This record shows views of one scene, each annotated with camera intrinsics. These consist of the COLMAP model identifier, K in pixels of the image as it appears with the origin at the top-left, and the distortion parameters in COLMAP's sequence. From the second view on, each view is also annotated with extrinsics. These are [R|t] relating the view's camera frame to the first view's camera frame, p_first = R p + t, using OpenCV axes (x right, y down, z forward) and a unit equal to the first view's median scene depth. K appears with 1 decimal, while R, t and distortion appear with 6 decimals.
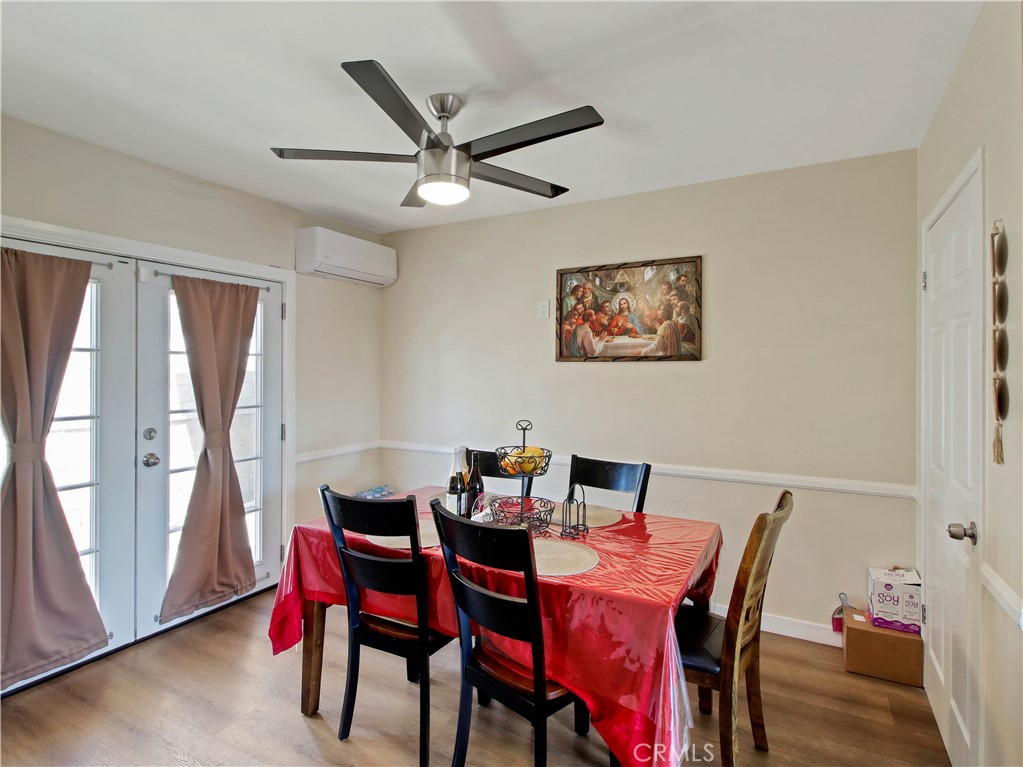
lens RADIAL K [[535.2, 0, 515.1], [0, 535.2, 376.1], [0, 0, 1]] dist [-0.001411, 0.000396]
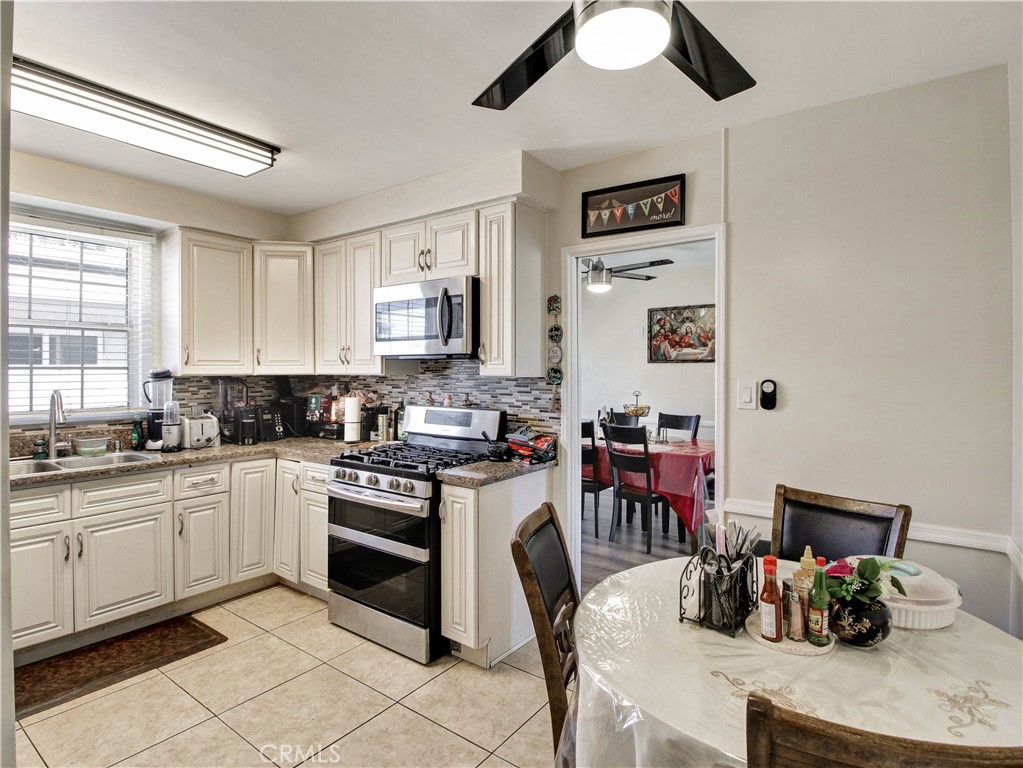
lens RADIAL K [[535.2, 0, 515.1], [0, 535.2, 376.6], [0, 0, 1]] dist [-0.001411, 0.000396]
pose [[0.990442, -0.004331, -0.137859, -0.111906], [0.005374, 0.999960, 0.007198, 0.001781], [0.137822, -0.007870, 0.990426, -0.777724]]
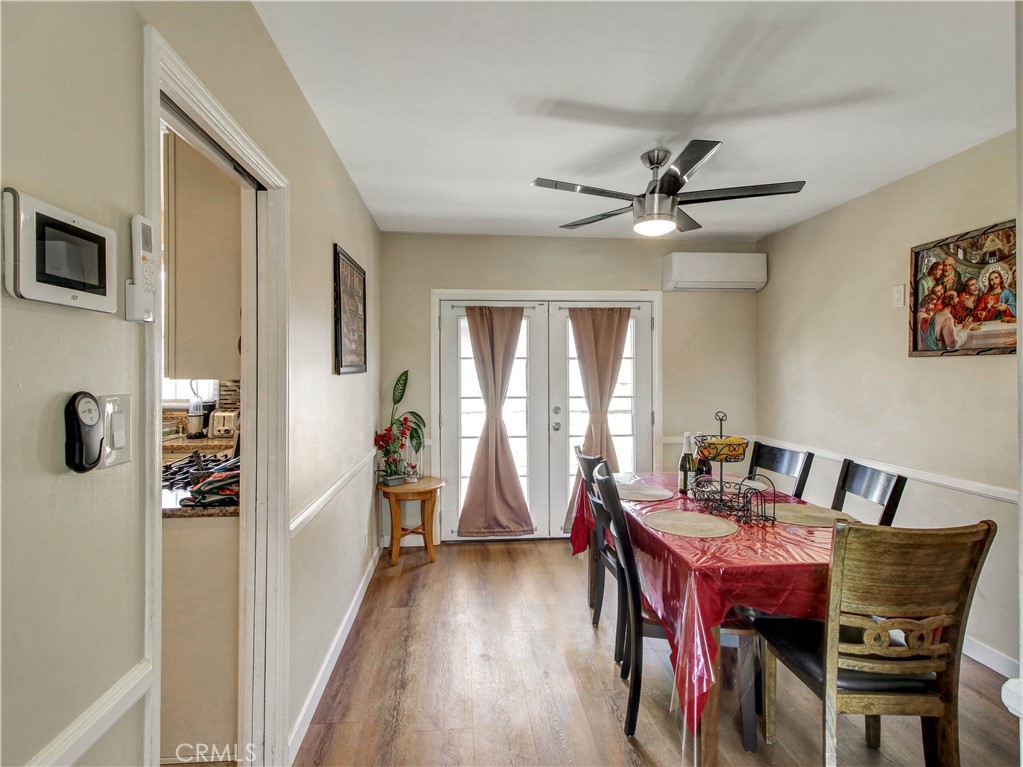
lens RADIAL K [[535.2, 0, 515.1], [0, 535.2, 376.1], [0, 0, 1]] dist [-0.001411, 0.000396]
pose [[0.556861, 0.002332, -0.830603, 0.451136], [-0.004128, 0.999991, 0.000039, 0.006156], [0.830596, 0.003407, 0.556865, 0.012222]]
